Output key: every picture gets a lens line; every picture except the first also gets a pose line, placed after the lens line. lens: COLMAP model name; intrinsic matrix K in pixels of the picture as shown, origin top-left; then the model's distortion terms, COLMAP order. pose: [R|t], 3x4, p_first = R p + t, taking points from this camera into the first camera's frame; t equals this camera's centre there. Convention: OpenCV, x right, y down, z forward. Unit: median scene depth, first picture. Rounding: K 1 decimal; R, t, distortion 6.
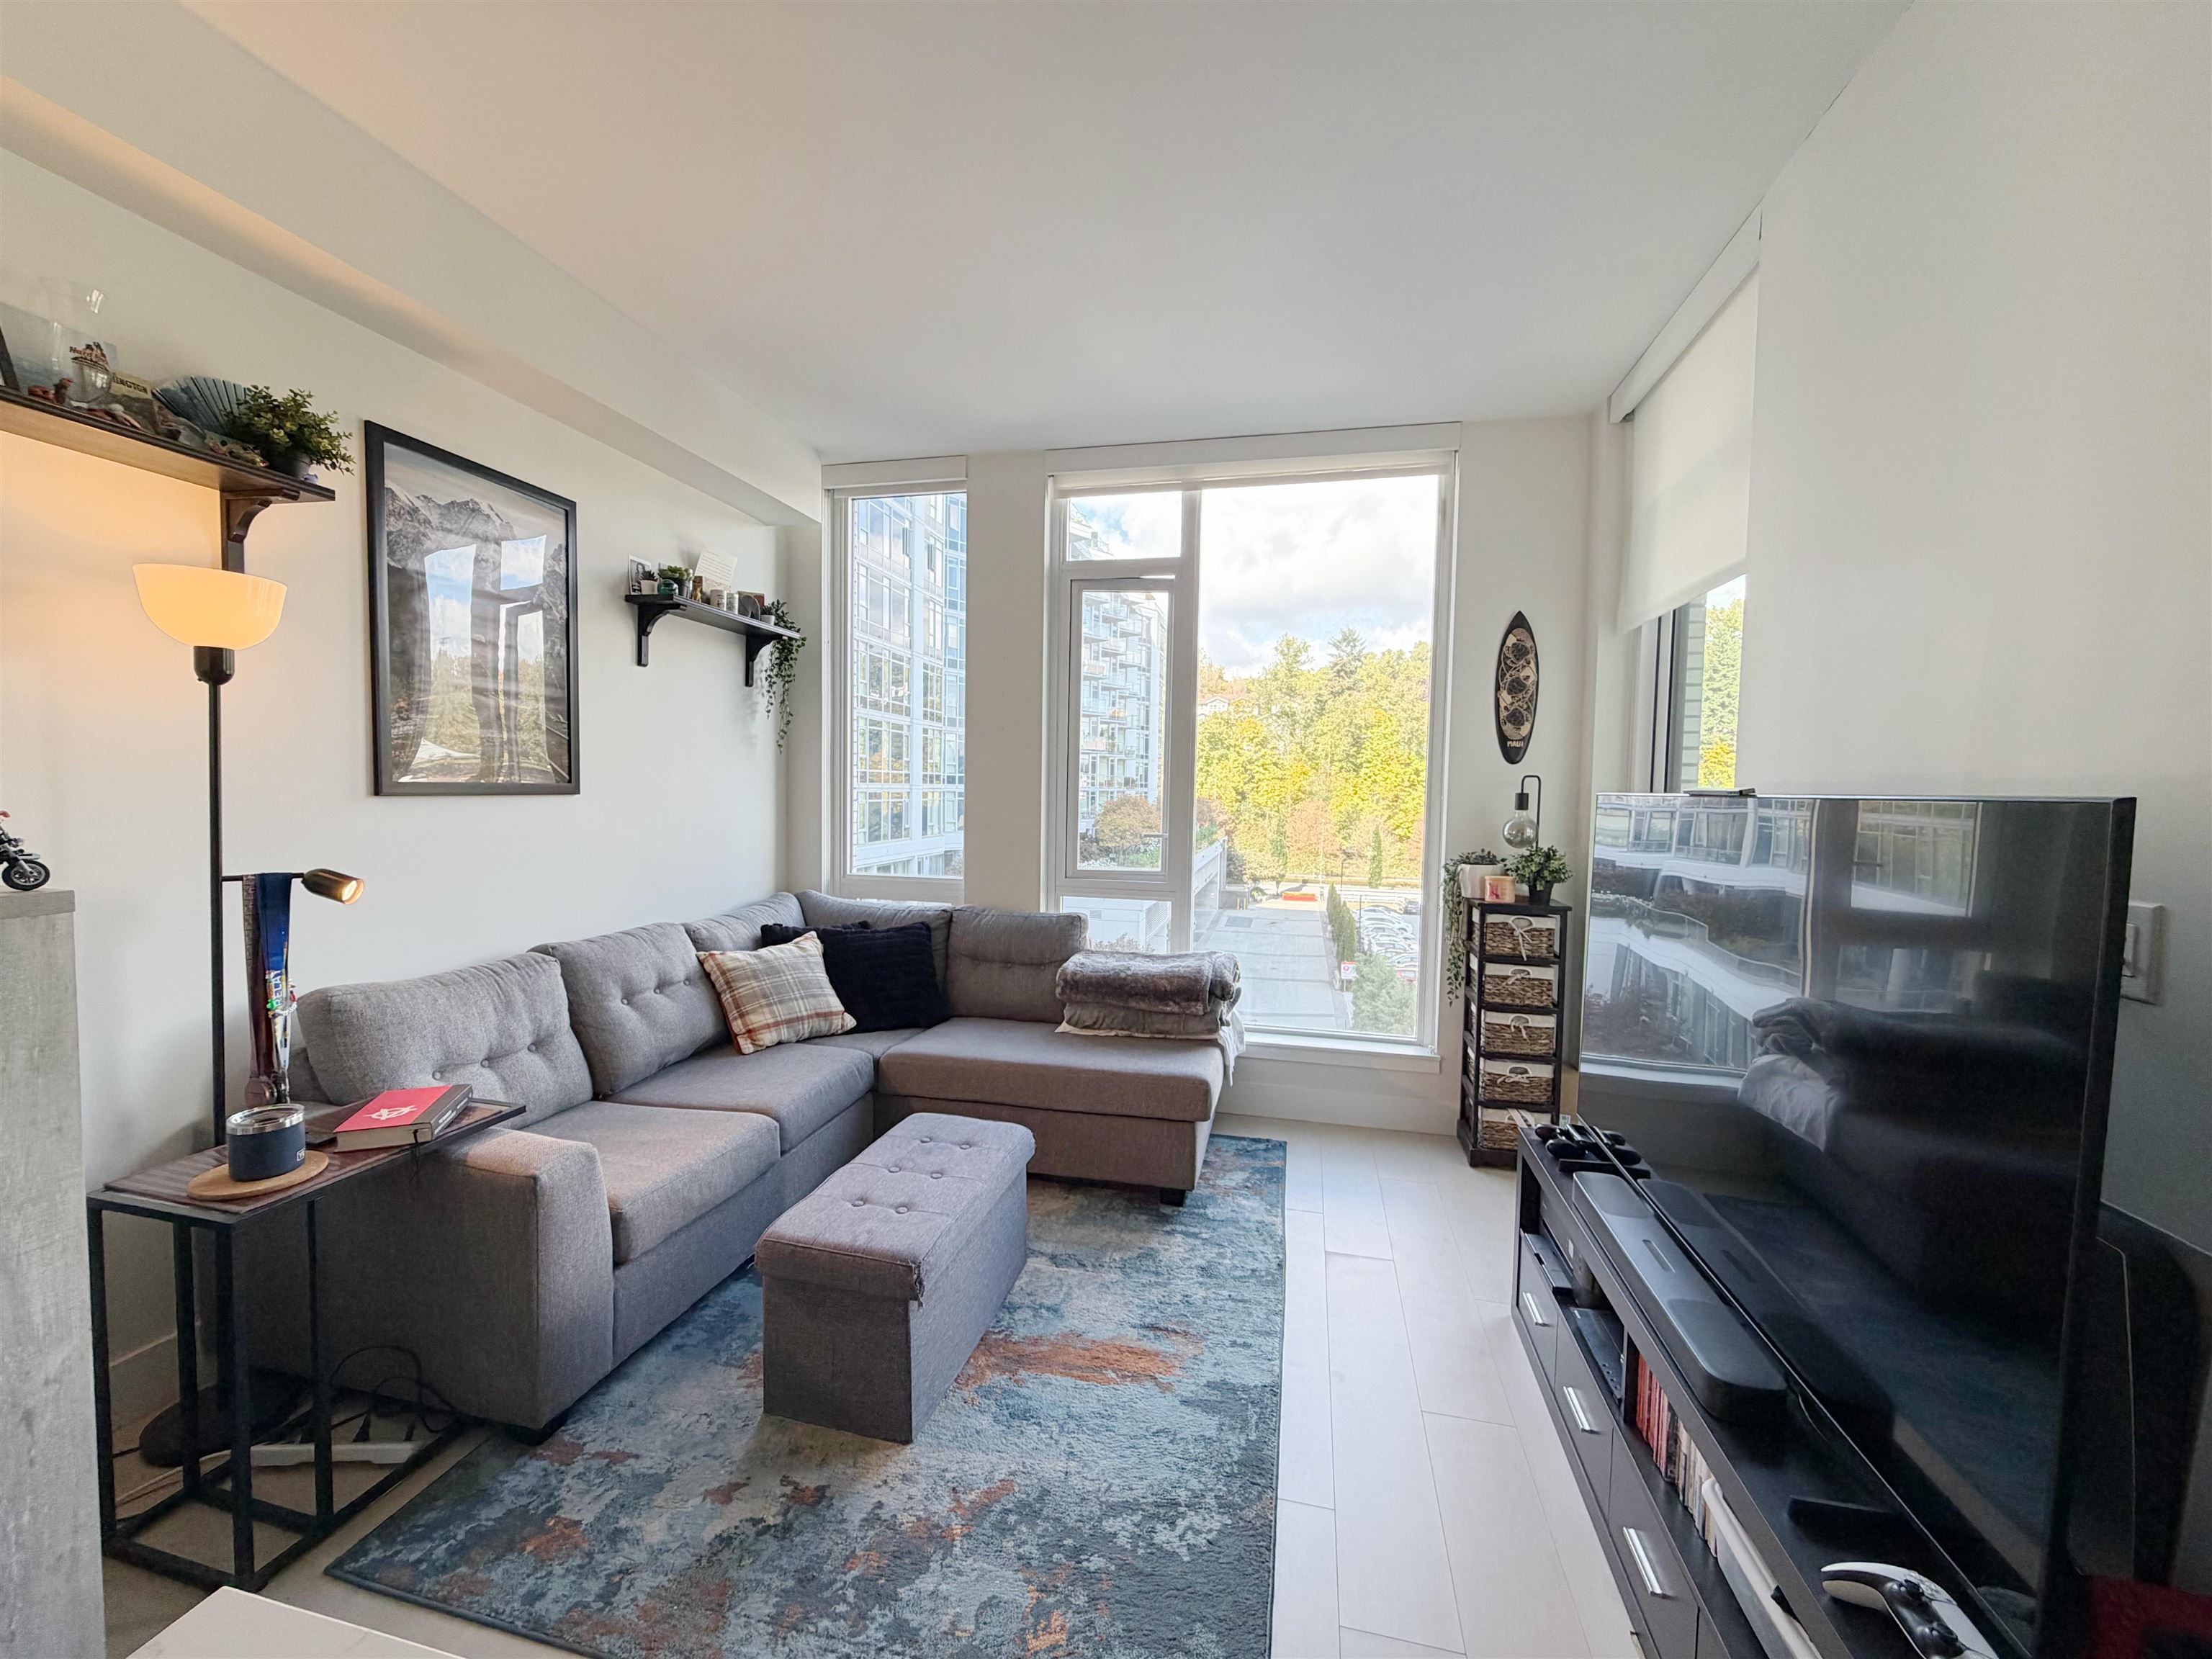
lens RADIAL K [[881.3, 0, 1104.5], [0, 881.3, 828.7], [0, 0, 1]] dist [0.000740, -0.000023]
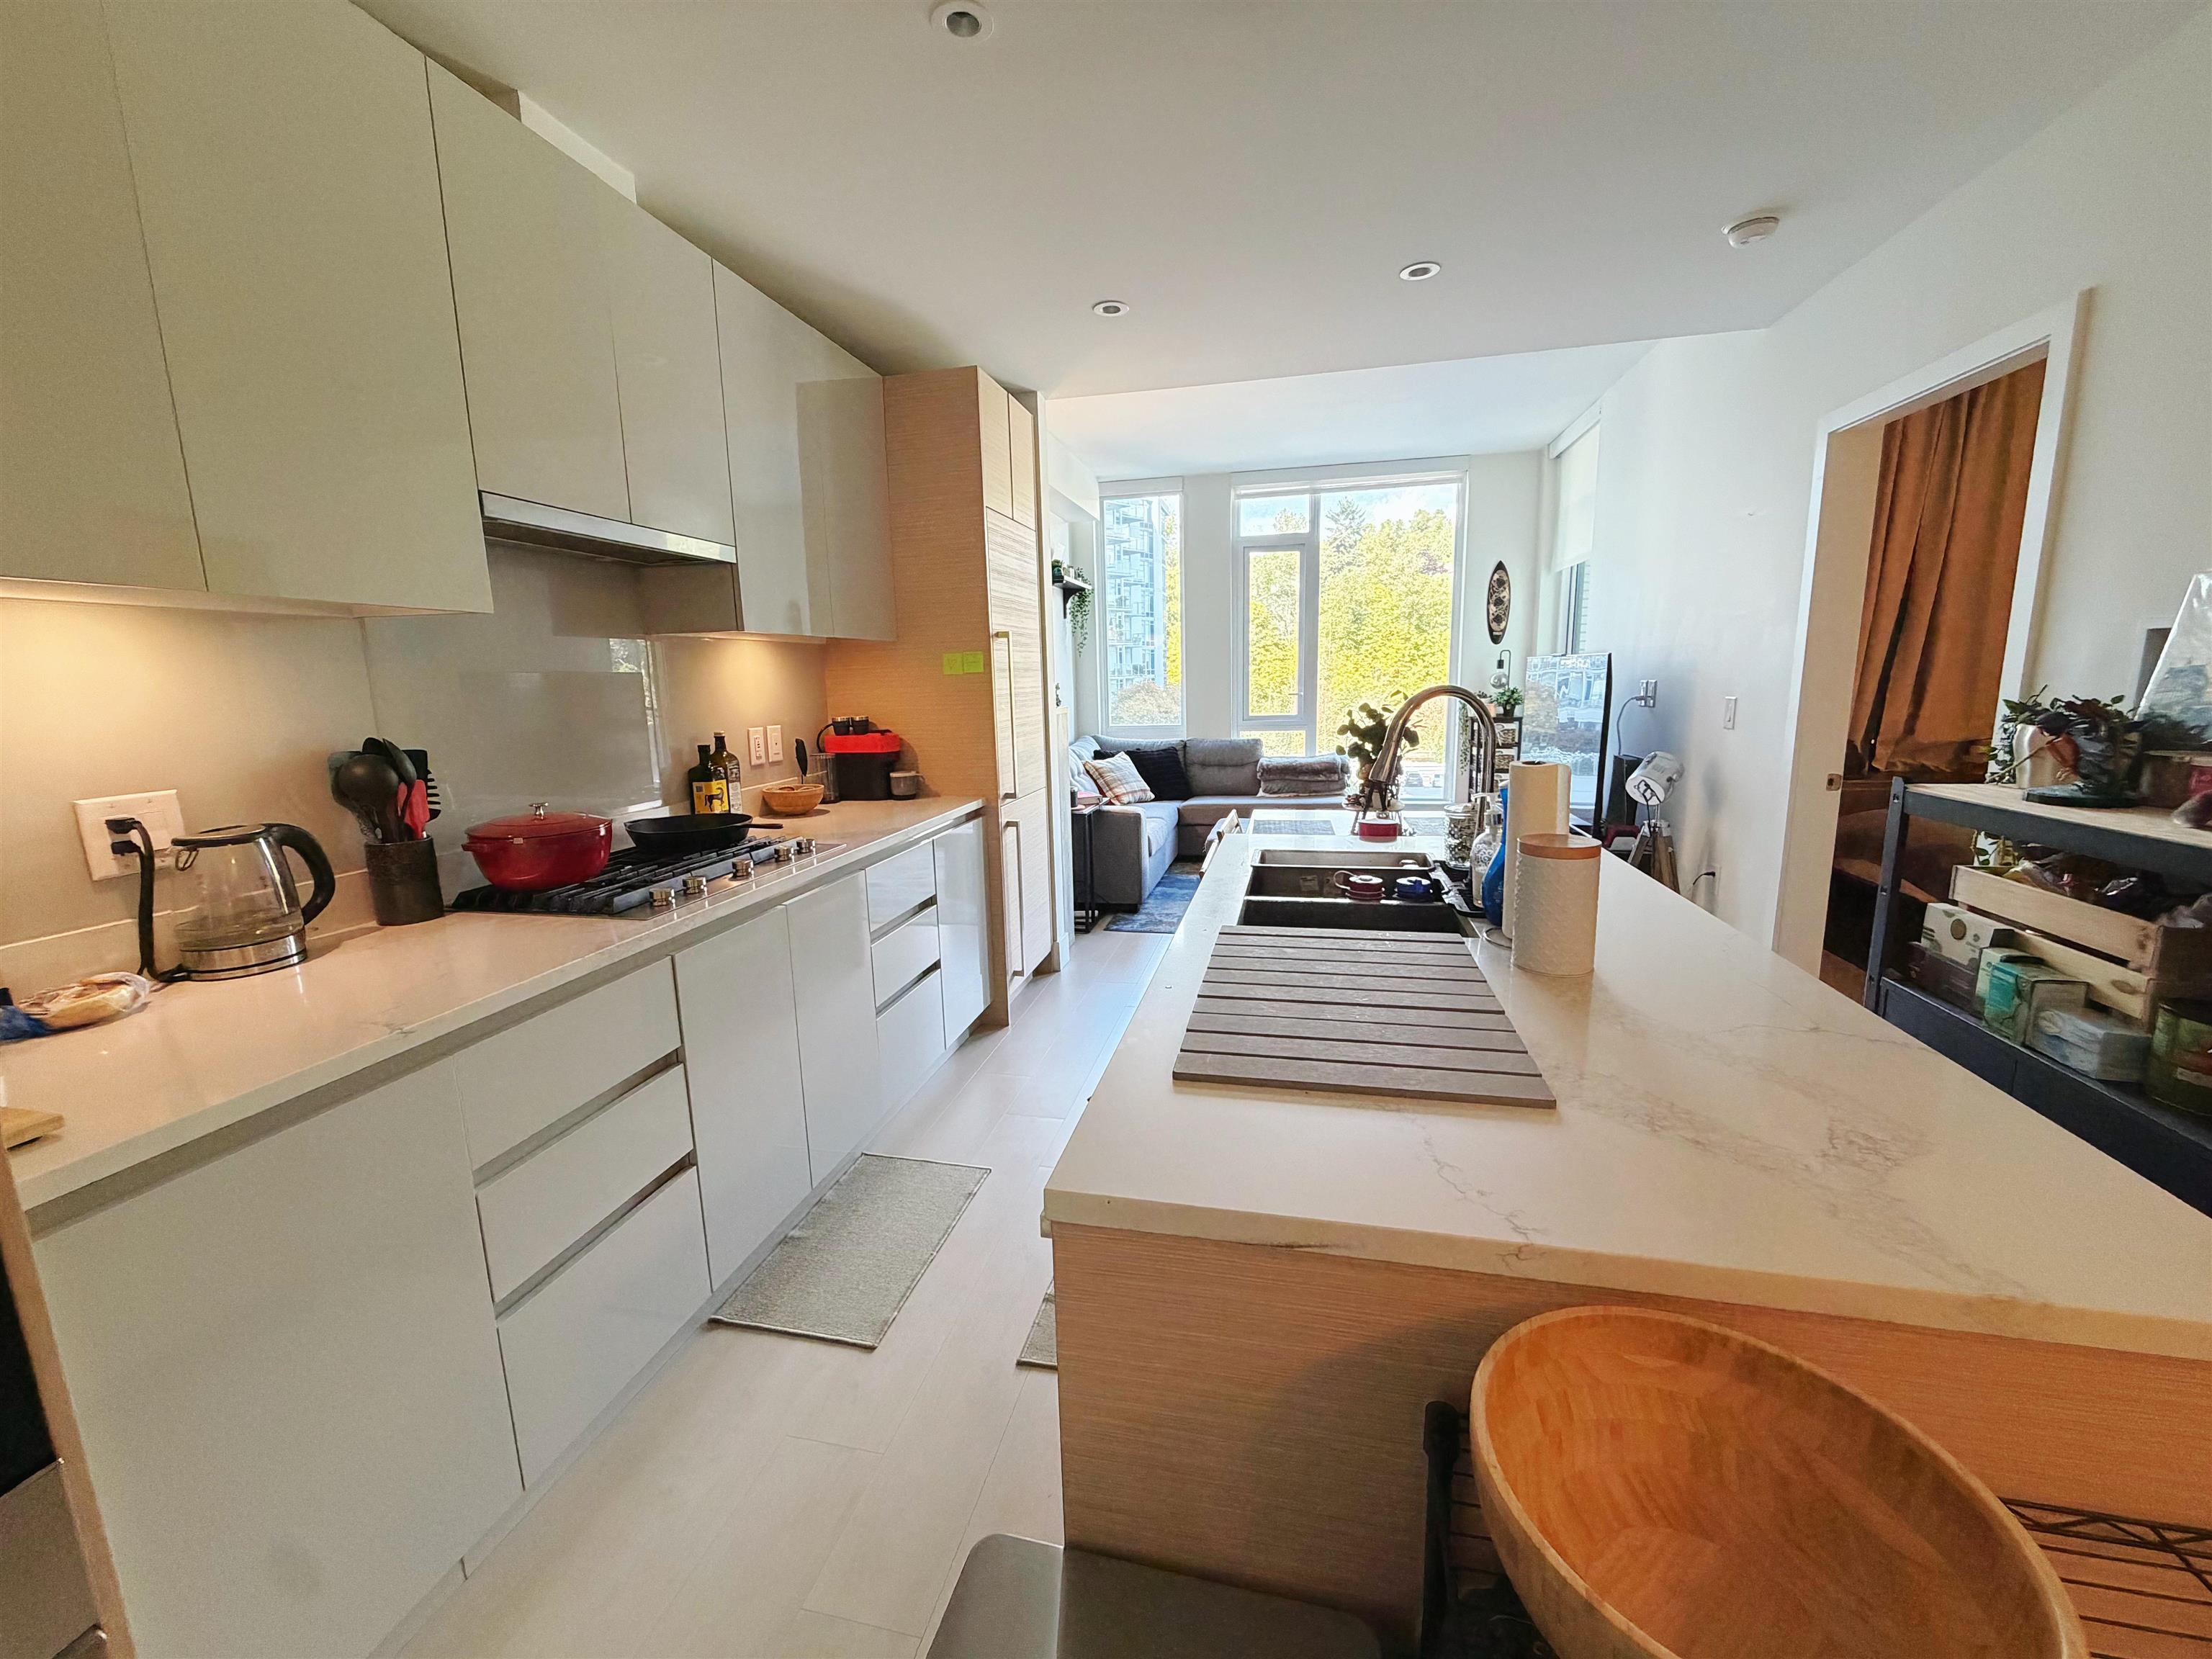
lens RADIAL K [[881.3, 0, 1098.0], [0, 881.3, 829.5], [0, 0, 1]] dist [0.000740, -0.000023]
pose [[0.998958, -0.044876, -0.008365, -0.387873], [0.045568, 0.991204, 0.124247, 0.045868], [0.002716, -0.124499, 0.992216, -0.919361]]
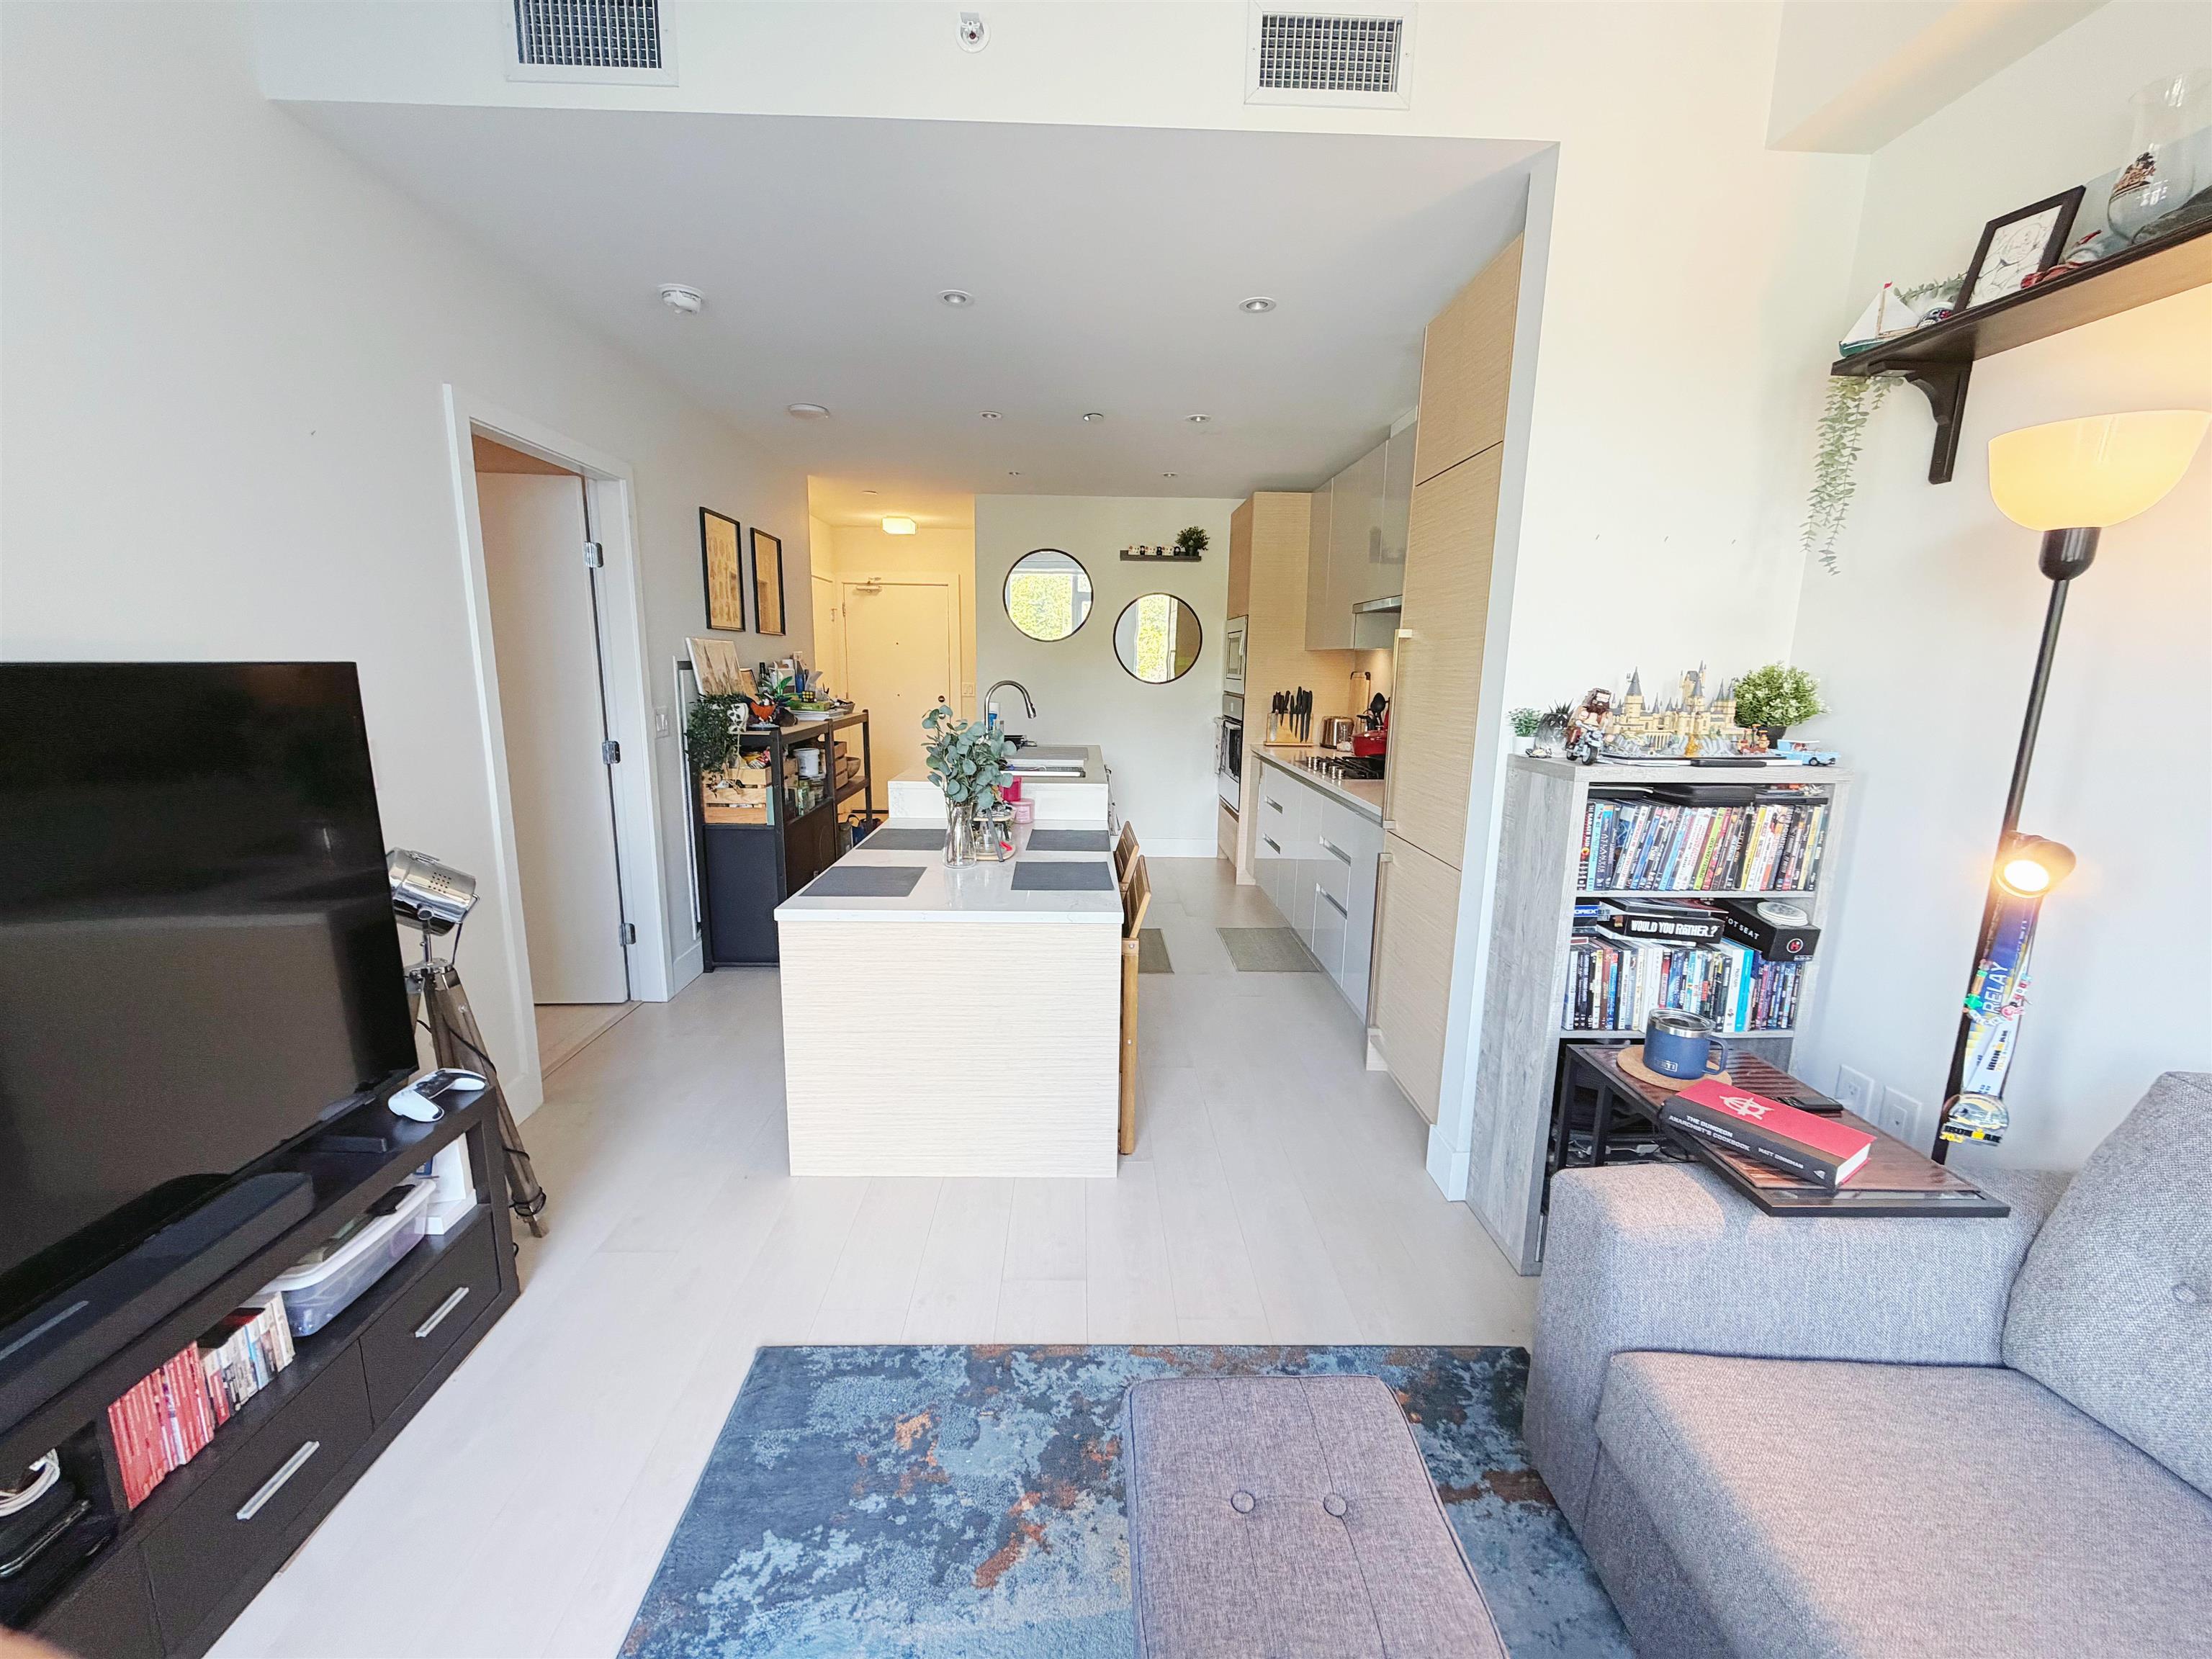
lens RADIAL K [[881.3, 0, 1100.5], [0, 881.3, 828.0], [0, 0, 1]] dist [0.000740, -0.000023]
pose [[-0.968014, 0.014772, -0.250462, -0.010541], [-0.044508, 0.972323, 0.229364, -0.049351], [0.246918, 0.233175, -0.940564, 0.820581]]
